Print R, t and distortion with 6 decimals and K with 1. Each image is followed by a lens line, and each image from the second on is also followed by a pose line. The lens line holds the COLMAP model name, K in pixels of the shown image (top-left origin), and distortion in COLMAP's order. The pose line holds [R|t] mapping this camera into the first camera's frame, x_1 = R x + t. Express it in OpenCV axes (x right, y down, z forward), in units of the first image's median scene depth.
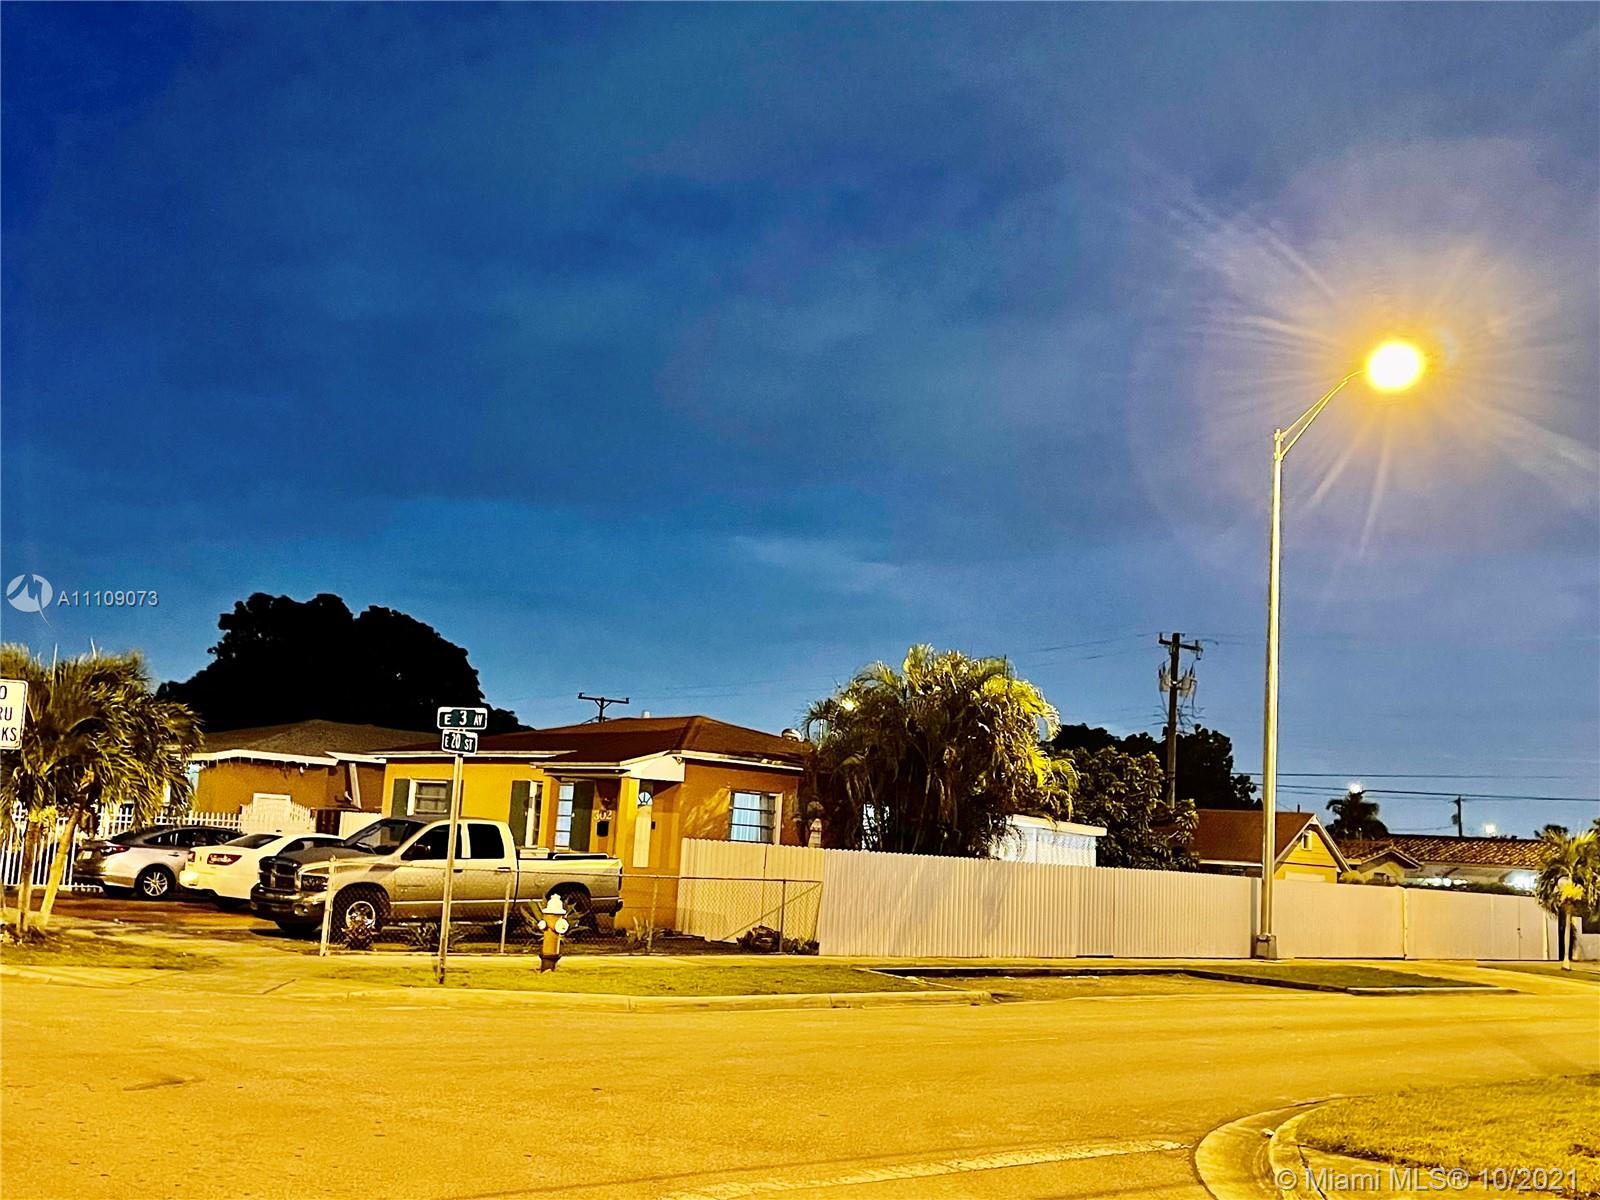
lens RADIAL K [[1688.8, 0, 800.0], [0, 1688.8, 600.0], [0, 0, 1]] dist [0.000076, -0.000021]
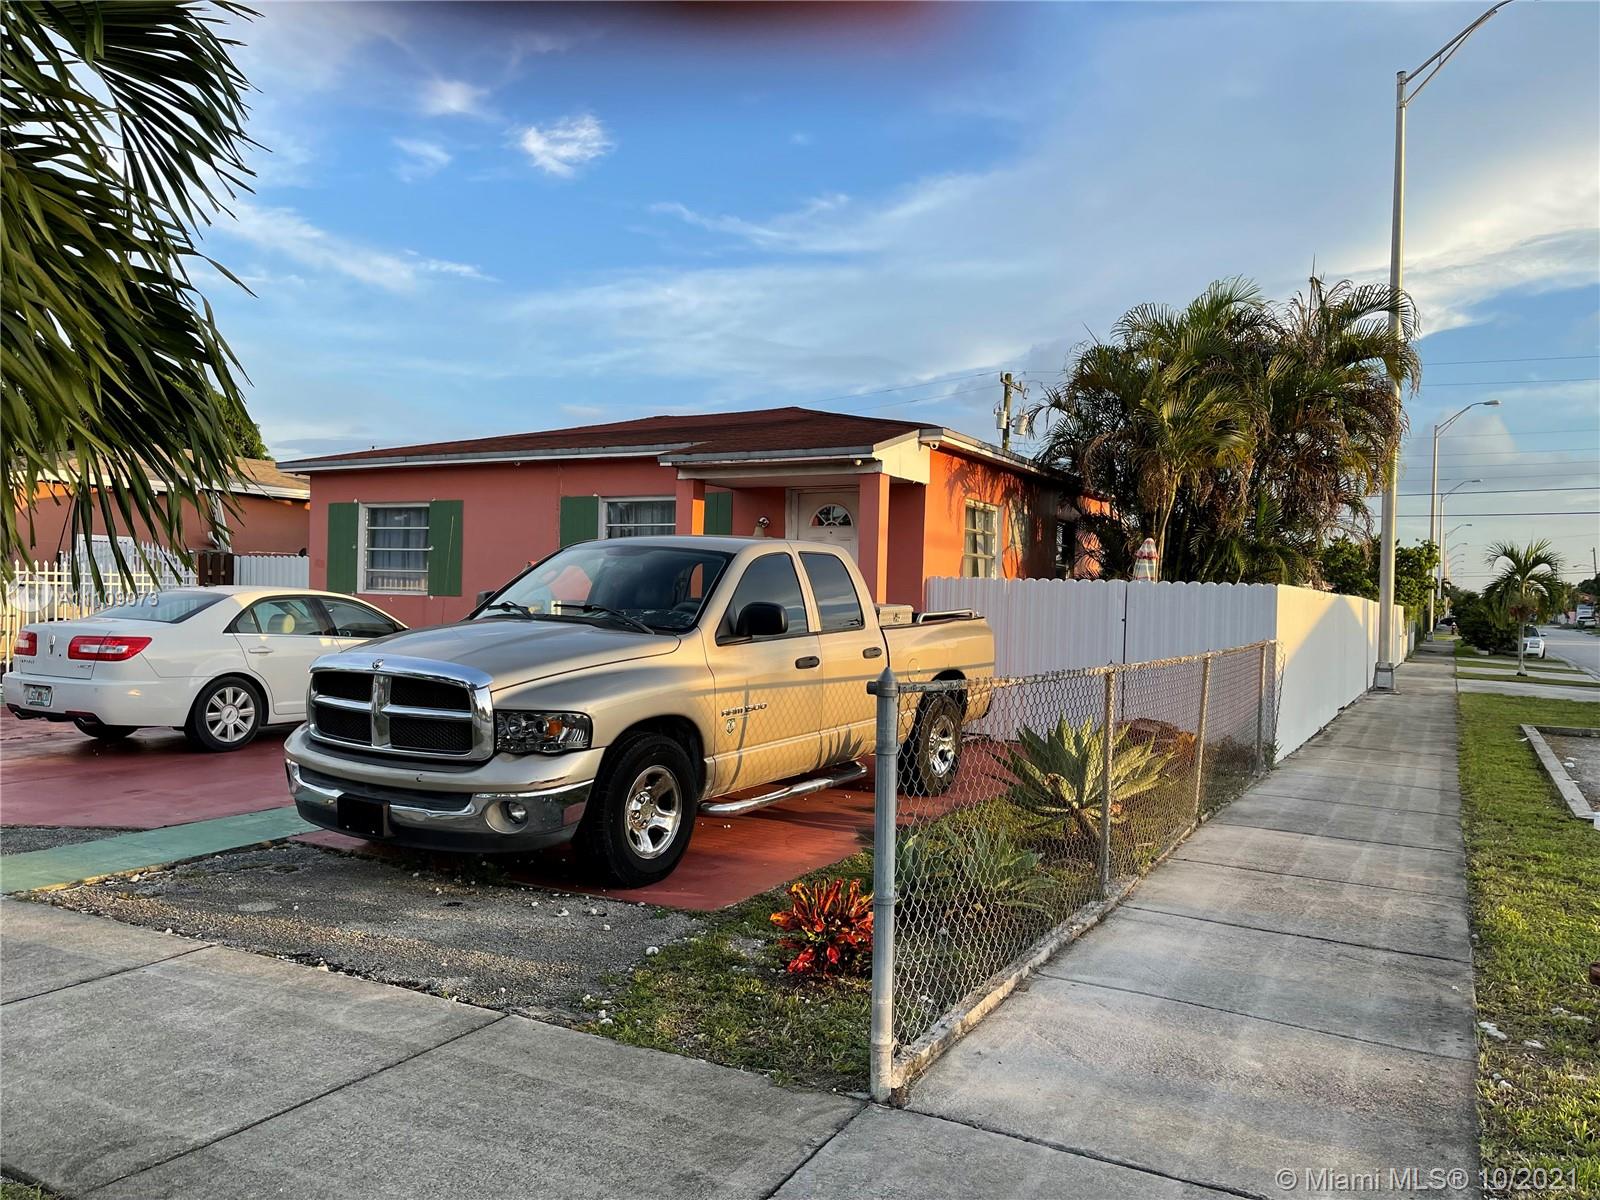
lens RADIAL K [[1201.4, 0, 800.0], [0, 1201.4, 600.0], [0, 0, 1]] dist [0.098431, -0.001948]
pose [[0.965649, -0.039749, 0.256793, -0.237368], [-0.002800, 0.986582, 0.163244, 0.080837], [-0.259837, -0.158356, 0.952580, 0.606331]]
